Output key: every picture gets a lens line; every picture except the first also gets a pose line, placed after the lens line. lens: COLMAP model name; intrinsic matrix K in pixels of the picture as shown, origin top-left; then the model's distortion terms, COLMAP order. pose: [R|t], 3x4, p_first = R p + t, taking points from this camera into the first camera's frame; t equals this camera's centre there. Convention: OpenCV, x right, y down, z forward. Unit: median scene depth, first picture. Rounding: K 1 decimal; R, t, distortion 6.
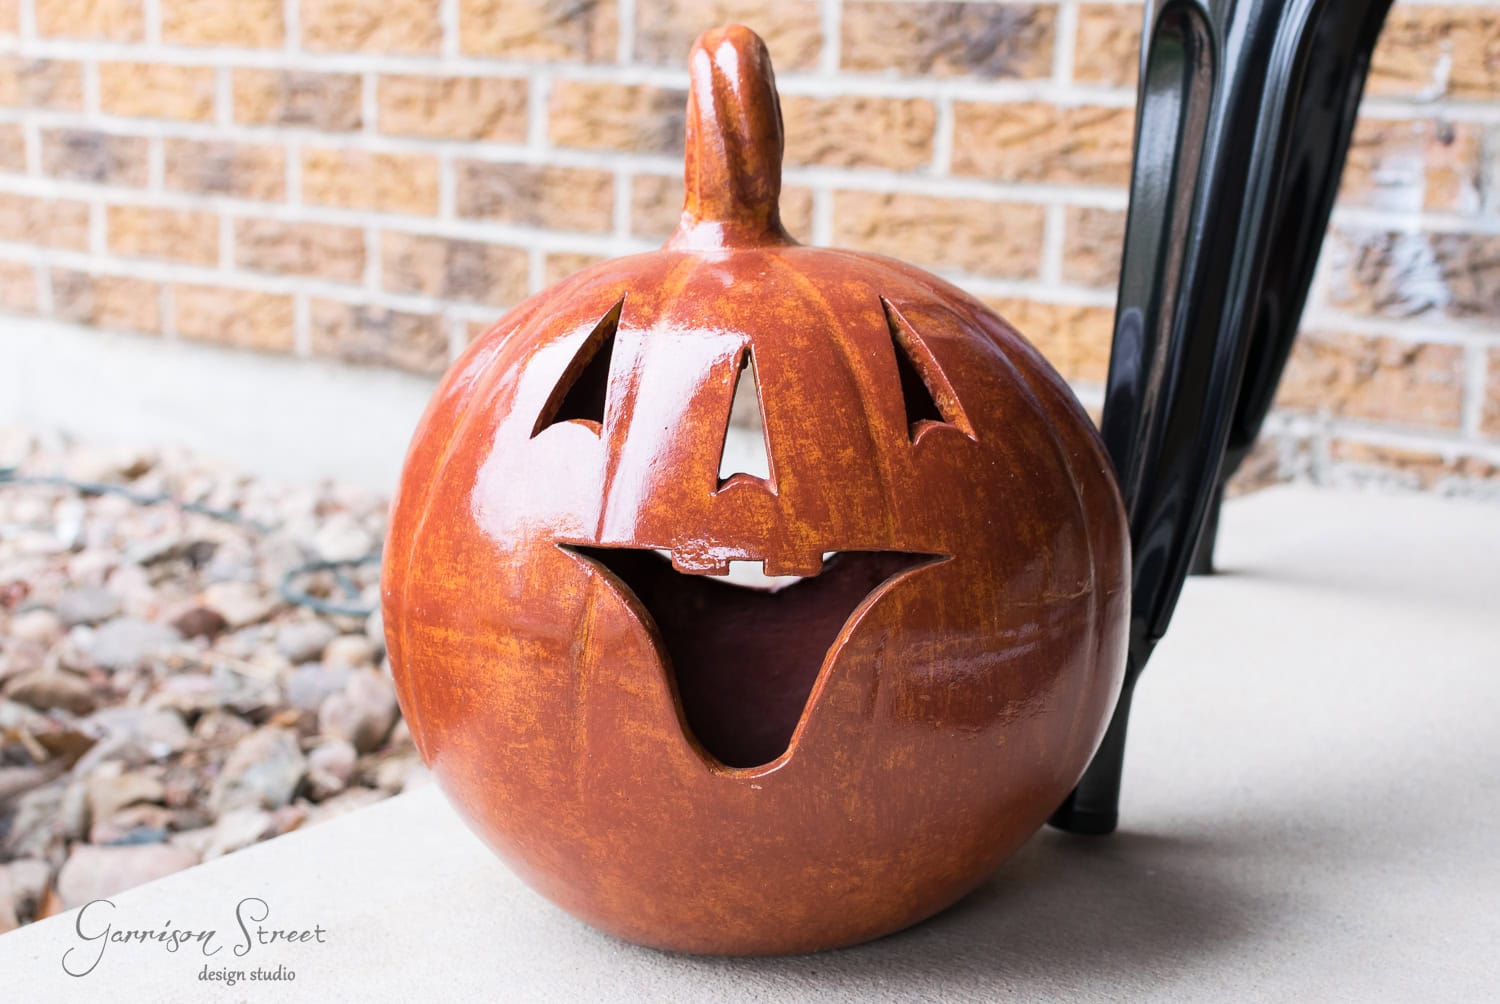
lens RADIAL K [[2341.7, 0, 750.0], [0, 2341.7, 502.0], [0, 0, 1]] dist [0.006992, 0.056248]
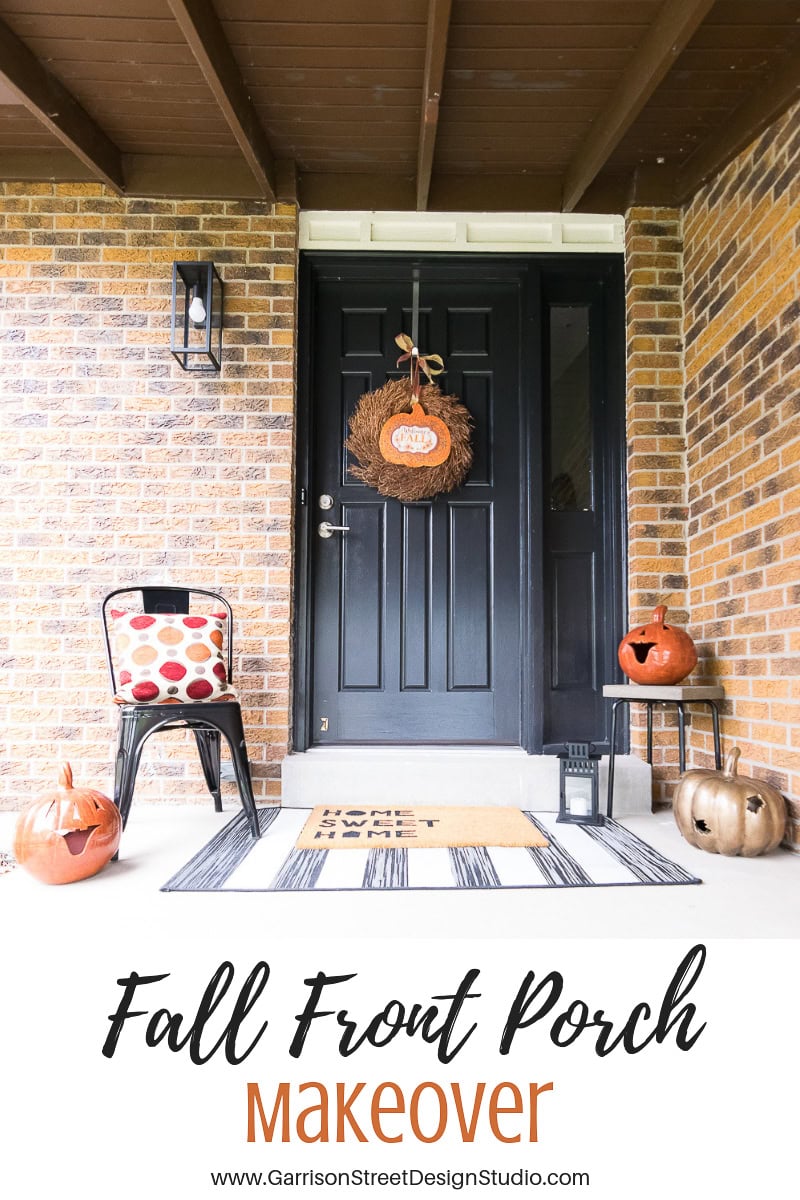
lens RADIAL K [[622.8, 0, 400.1], [0, 622.8, 648.3], [0, 0, 1]] dist [-0.000965, 0.000053]
pose [[0.780032, 0.005644, 0.625714, -0.417094], [0.136845, 0.974215, -0.179383, -0.039665], [-0.610592, 0.225550, 0.759147, -1.295341]]
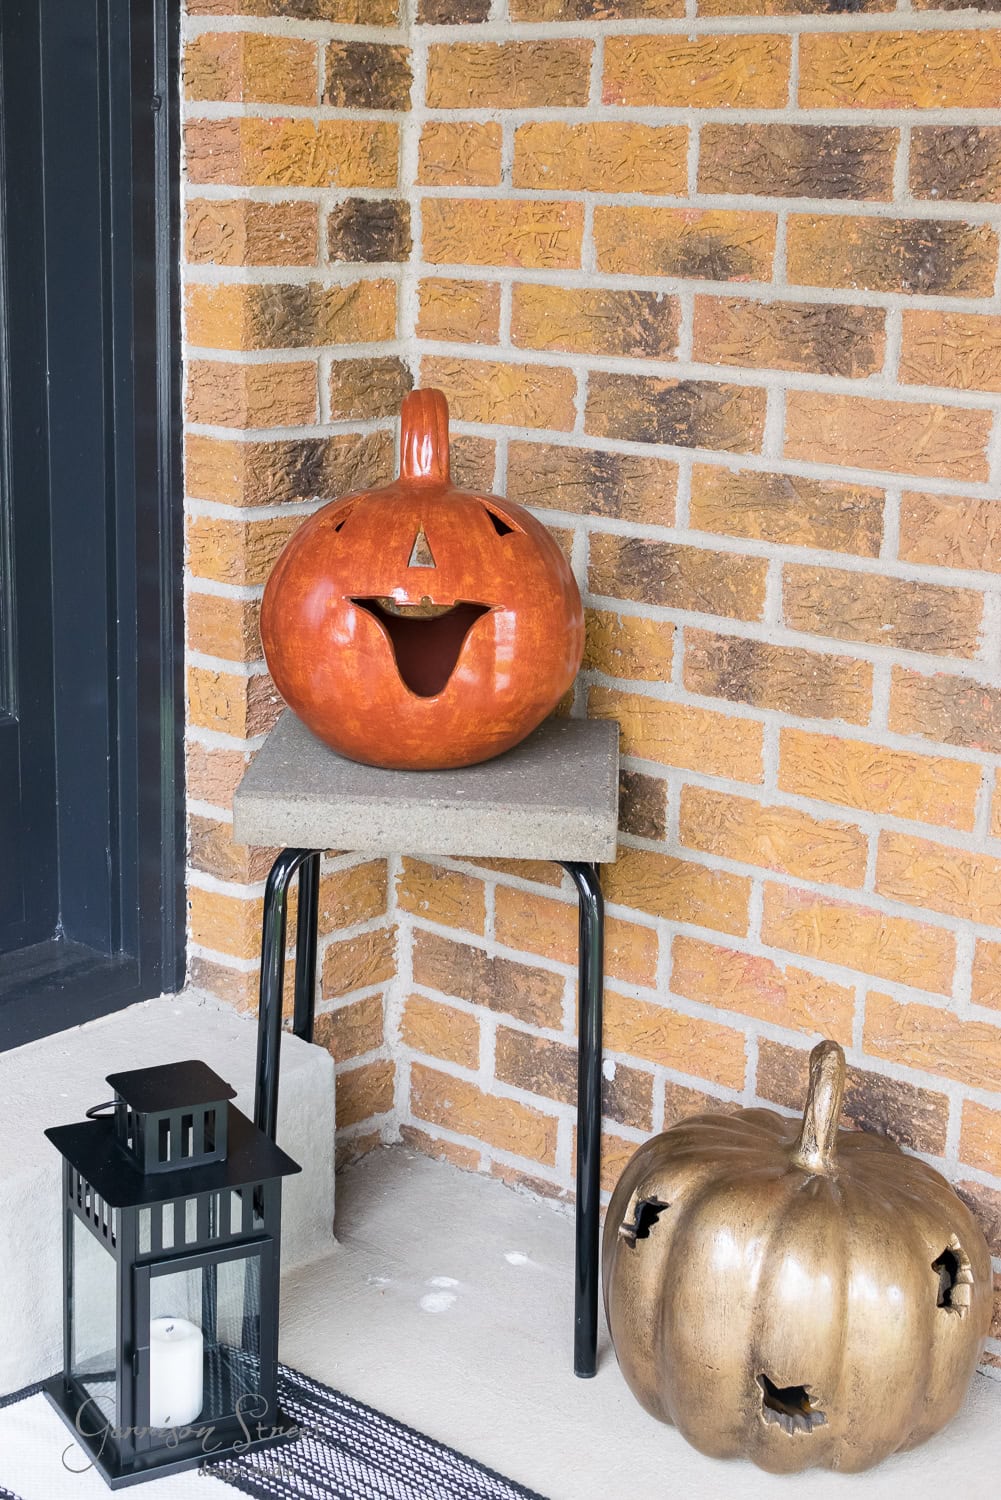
lens RADIAL K [[2341.7, 0, 499.0], [0, 2341.7, 723.9], [0, 0, 1]] dist [0.006992, 0.056248]
pose [[0.036612, -0.263195, 0.964048, -0.084064], [0.169730, 0.952316, 0.253547, -0.807651], [-0.984810, 0.154345, 0.079539, -0.170747]]
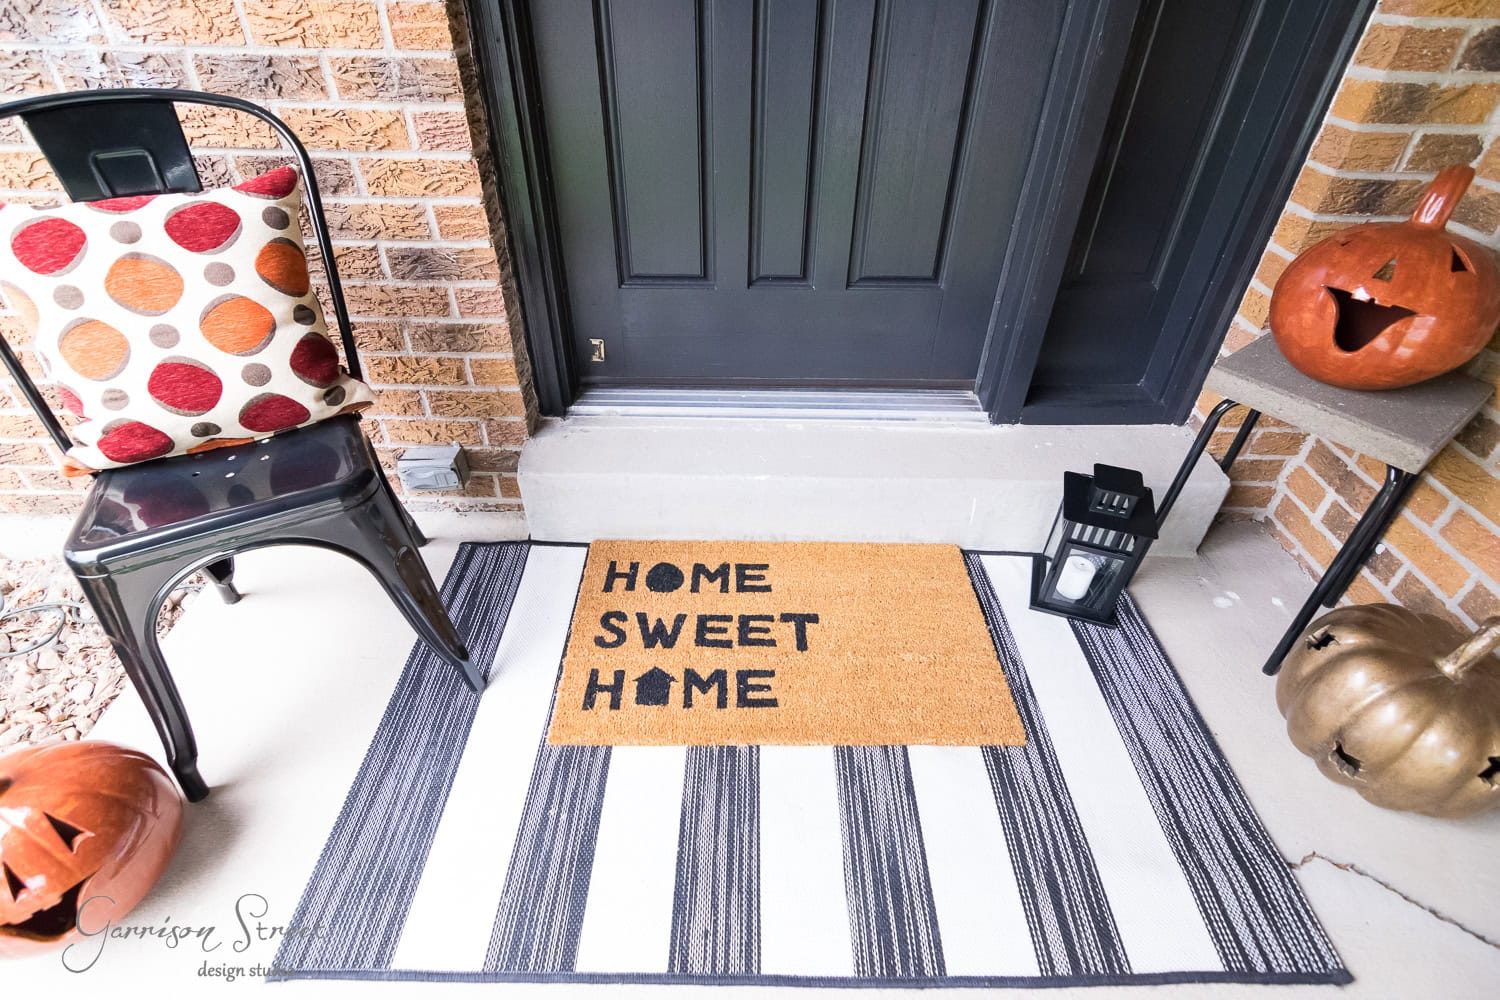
lens RADIAL K [[728.4, 0, 742.4], [0, 728.4, 500.2], [0, 0, 1]] dist [-0.003763, 0.003154]
pose [[0.783973, -0.393842, 0.479870, 0.493201], [0.127938, 0.858900, 0.495907, -0.823515], [-0.607469, -0.327384, 0.723741, -0.292359]]
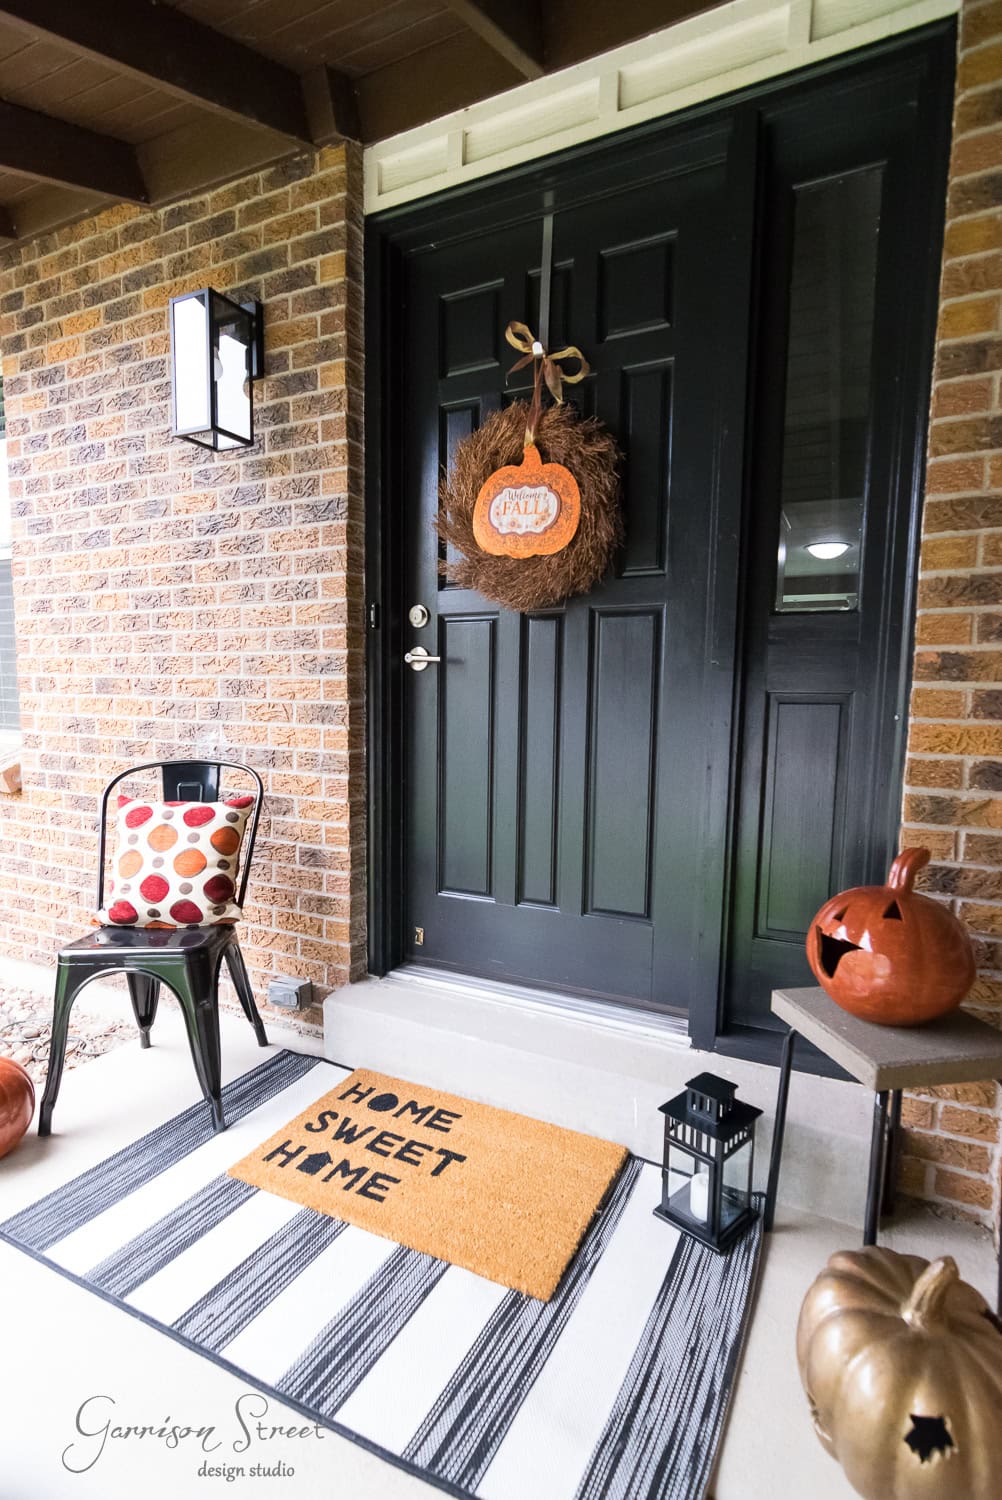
lens RADIAL K [[741.6, 0, 510.8], [0, 741.6, 779.0], [0, 0, 1]] dist [-0.001070, 0.000480]
pose [[0.979361, -0.033539, 0.199317, 1.052150], [0.050002, 0.995687, -0.078148, -0.618589], [-0.195836, 0.086502, 0.976814, -1.316098]]
